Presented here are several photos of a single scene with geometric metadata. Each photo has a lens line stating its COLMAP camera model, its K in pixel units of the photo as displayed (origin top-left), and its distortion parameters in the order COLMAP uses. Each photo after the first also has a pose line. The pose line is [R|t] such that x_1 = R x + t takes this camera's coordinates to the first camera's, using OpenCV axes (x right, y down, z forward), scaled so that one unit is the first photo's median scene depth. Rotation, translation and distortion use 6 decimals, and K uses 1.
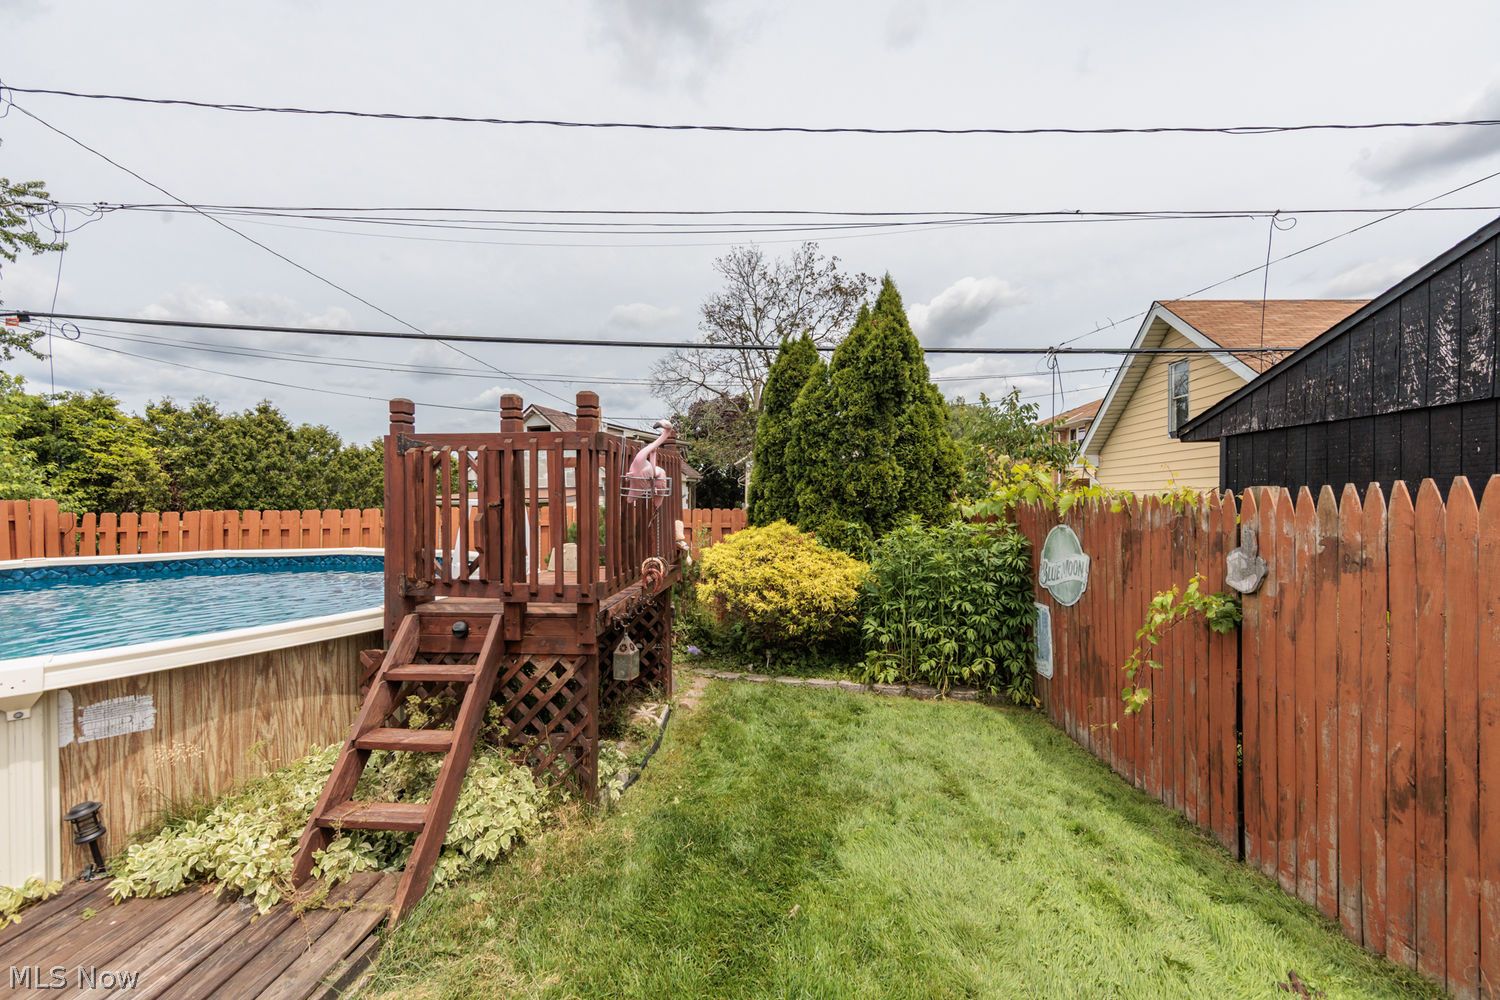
lens RADIAL K [[587.7, 0, 755.2], [0, 587.7, 499.8], [0, 0, 1]] dist [-0.002108, -0.000279]
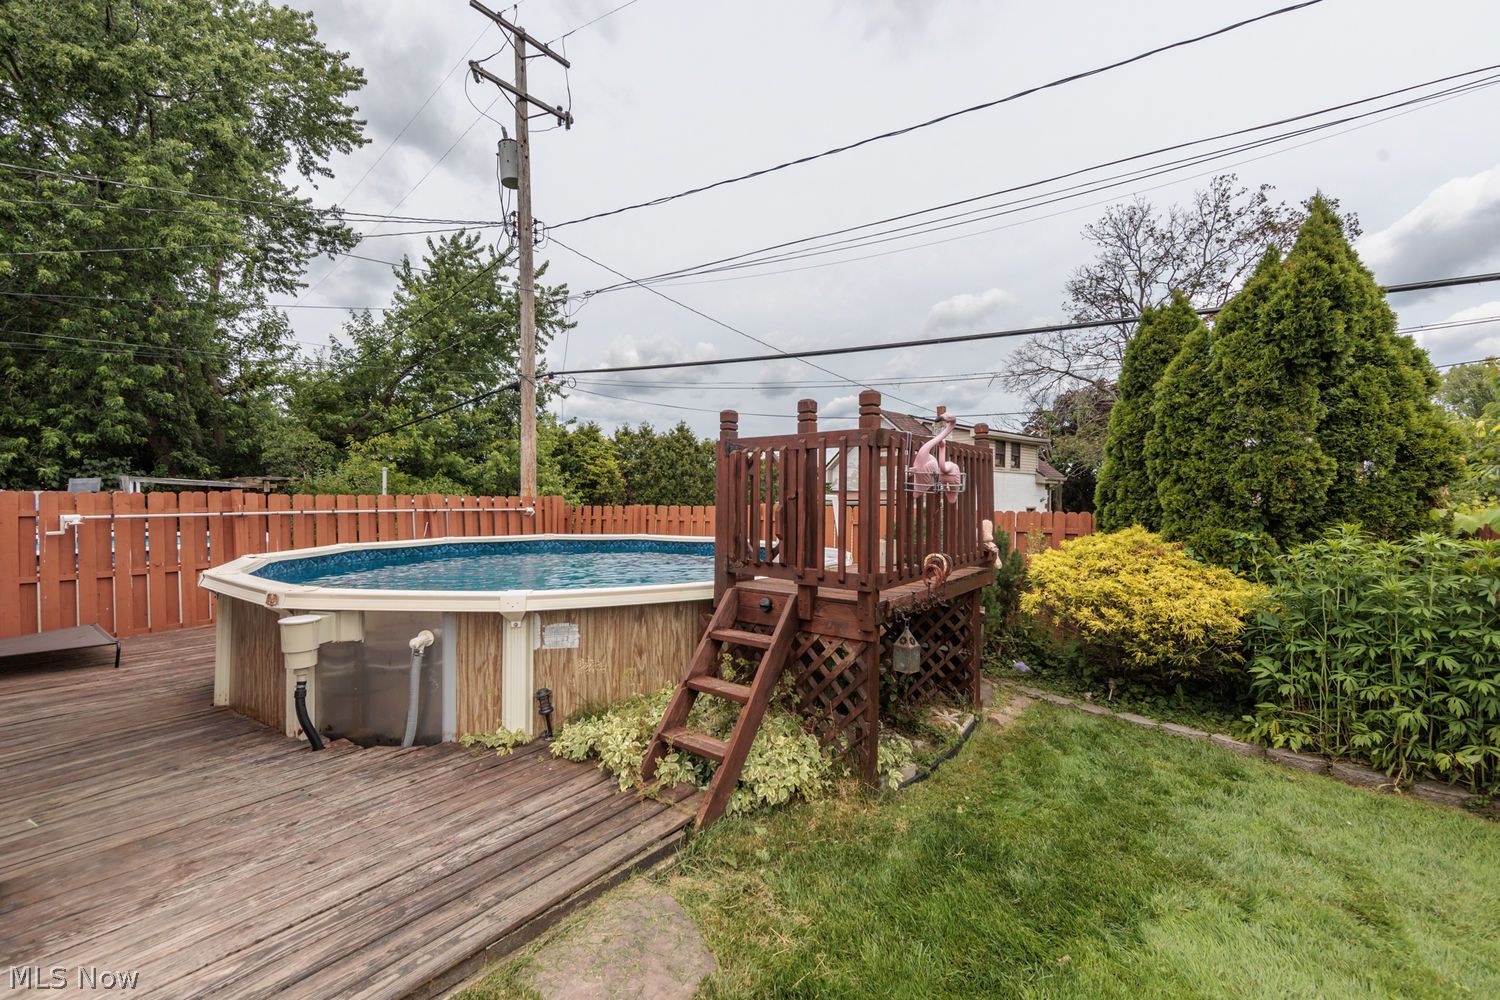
lens RADIAL K [[600.4, 0, 753.0], [0, 600.4, 498.8], [0, 0, 1]] dist [-0.000358, -0.000259]
pose [[0.833056, 0.009527, -0.553107, 0.077061], [-0.014405, 0.999886, -0.004473, 0.009718], [0.553002, 0.011694, 0.833098, -0.004351]]
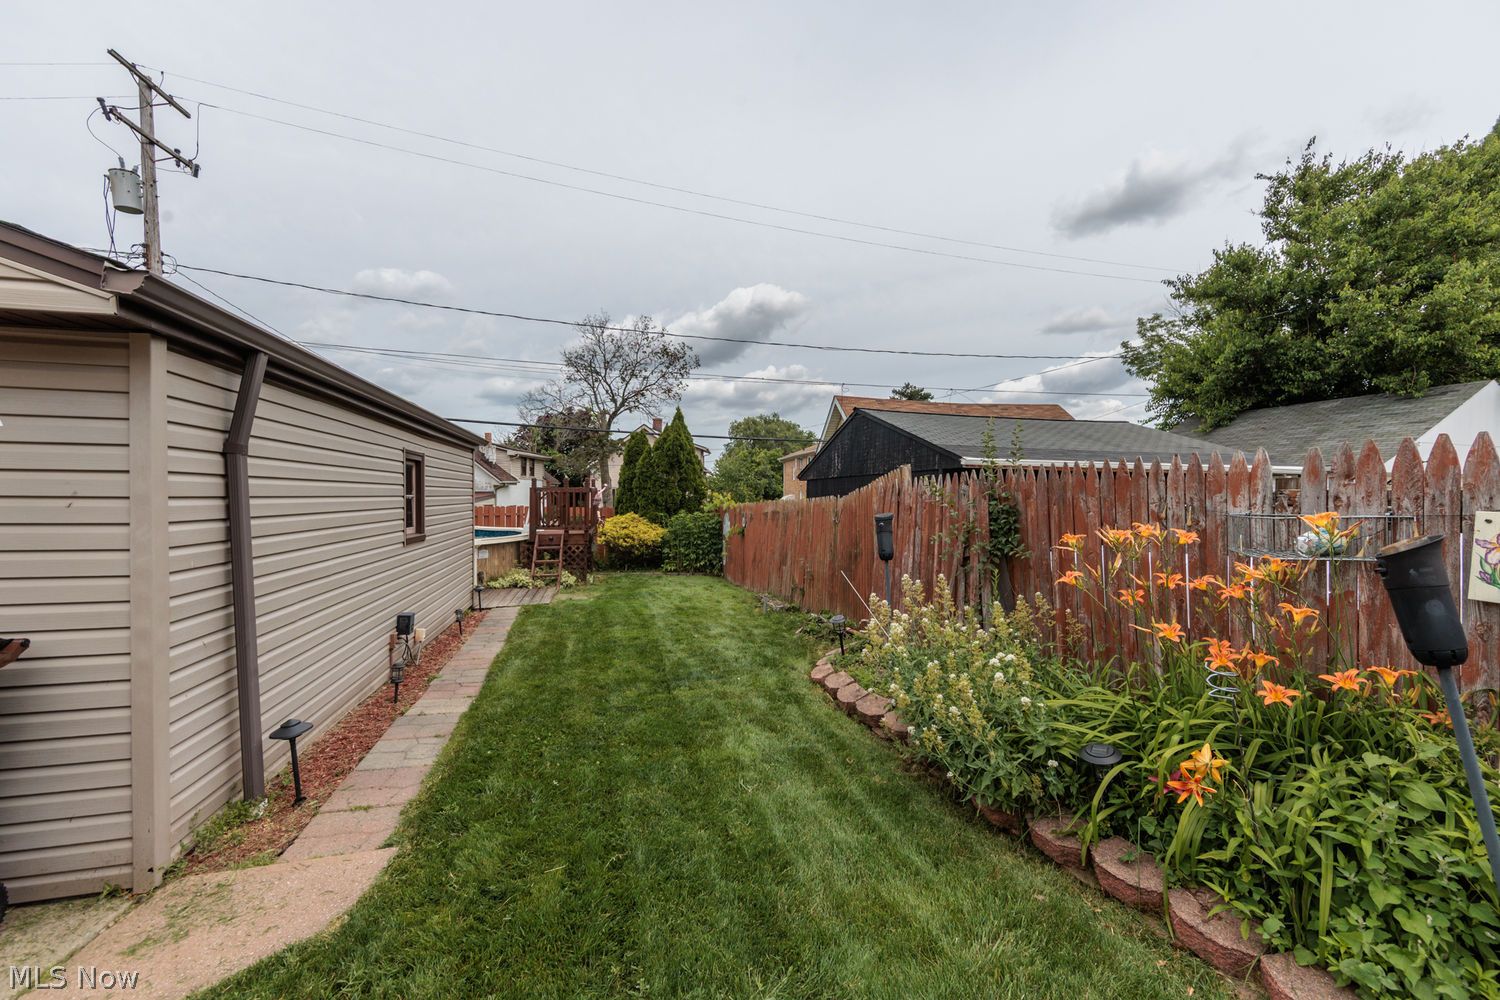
lens RADIAL K [[587.7, 0, 755.2], [0, 587.7, 499.8], [0, 0, 1]] dist [-0.002108, -0.000279]
pose [[0.961253, 0.007954, 0.275551, -0.161409], [-0.008384, 0.999965, 0.000384, -0.025535], [-0.275539, -0.002679, 0.961286, -1.778683]]
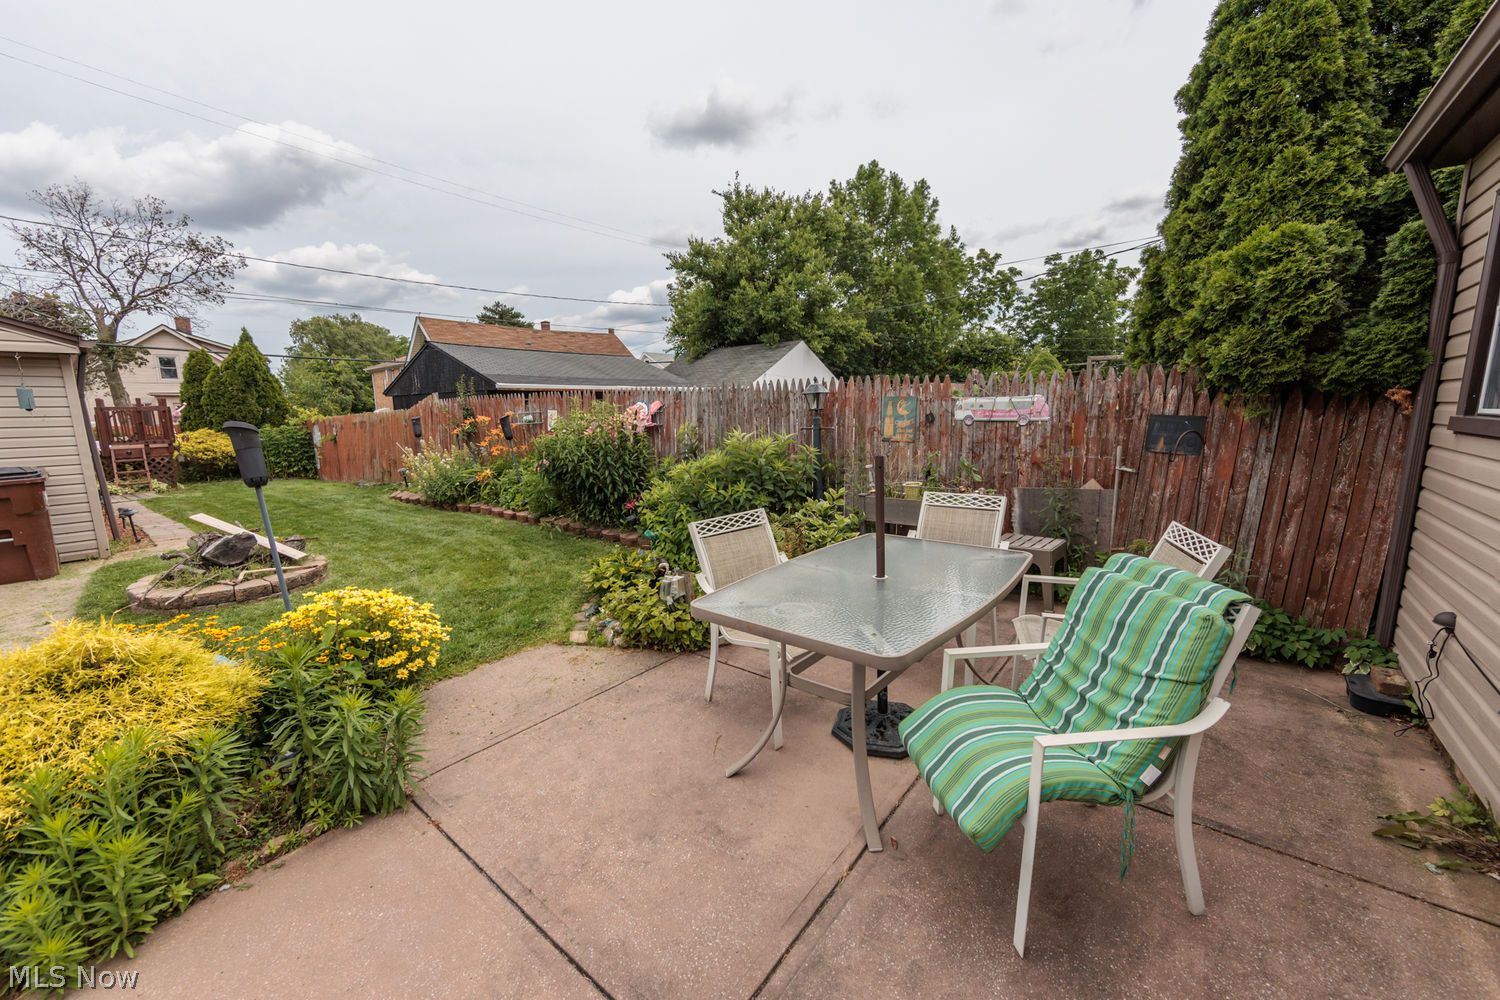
lens RADIAL K [[594.1, 0, 757.4], [0, 594.1, 500.3], [0, 0, 1]] dist [-0.000148, -0.000282]
pose [[0.630473, -0.128011, 0.765583, -0.571302], [0.014735, 0.988103, 0.153084, -0.018520], [-0.776072, -0.085235, 0.624858, -3.131534]]
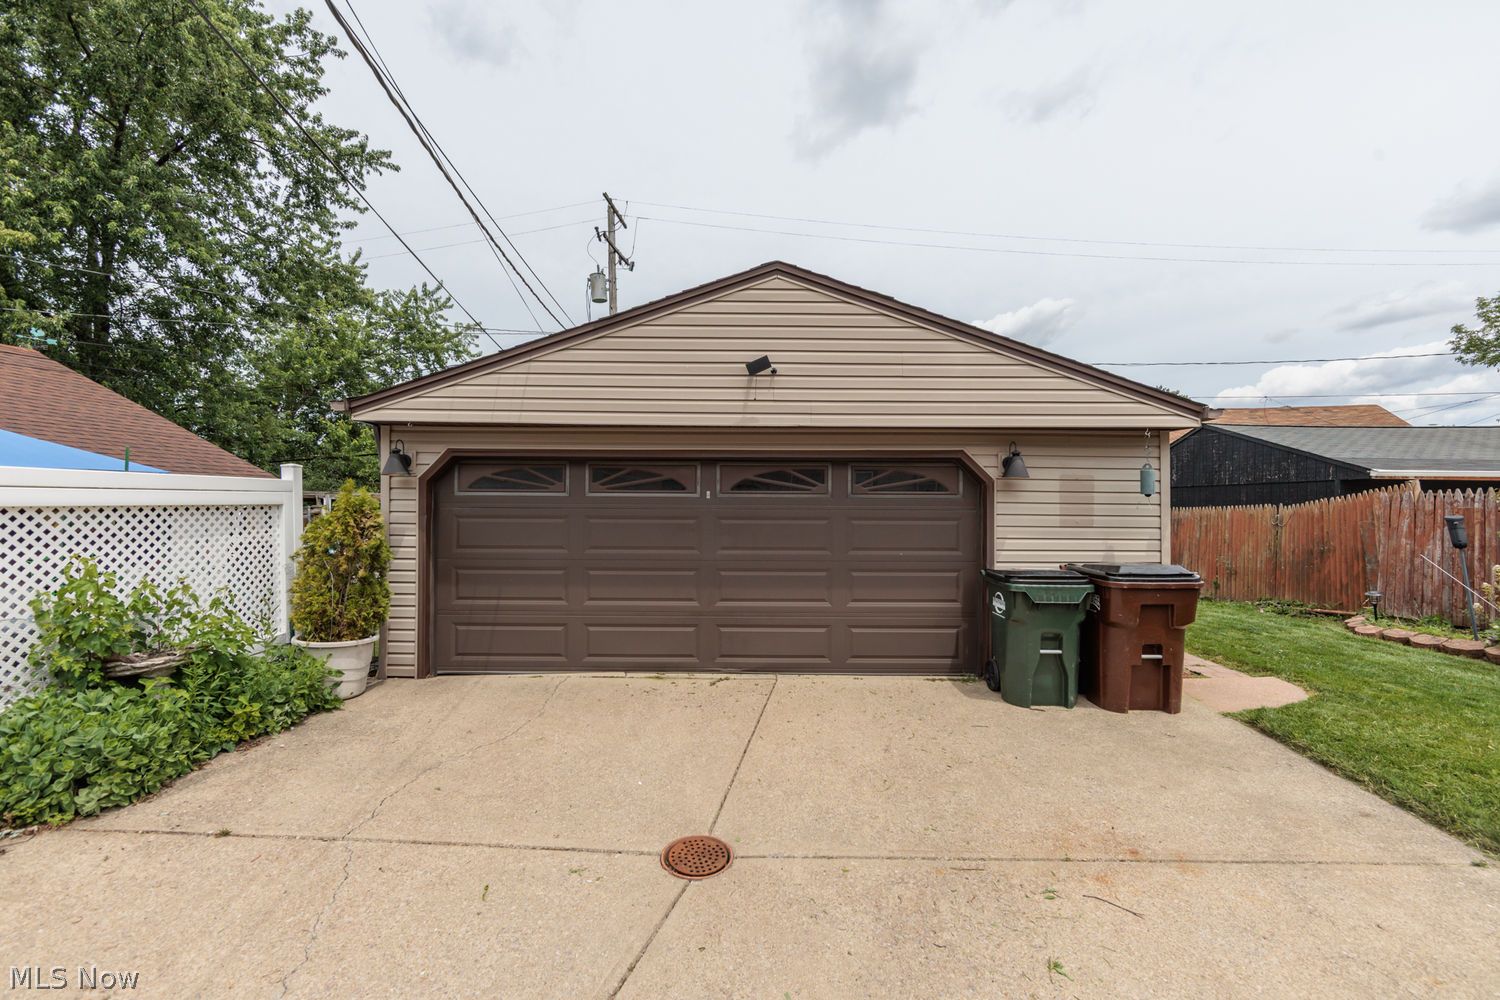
lens RADIAL K [[598.5, 0, 755.3], [0, 598.5, 498.9], [0, 0, 1]] dist [-0.002049, -0.000422]
pose [[0.999863, 0.009401, 0.013591, -1.202325], [-0.009197, 0.999845, -0.015026, -0.011178], [-0.013730, 0.014899, 0.999795, -2.226571]]
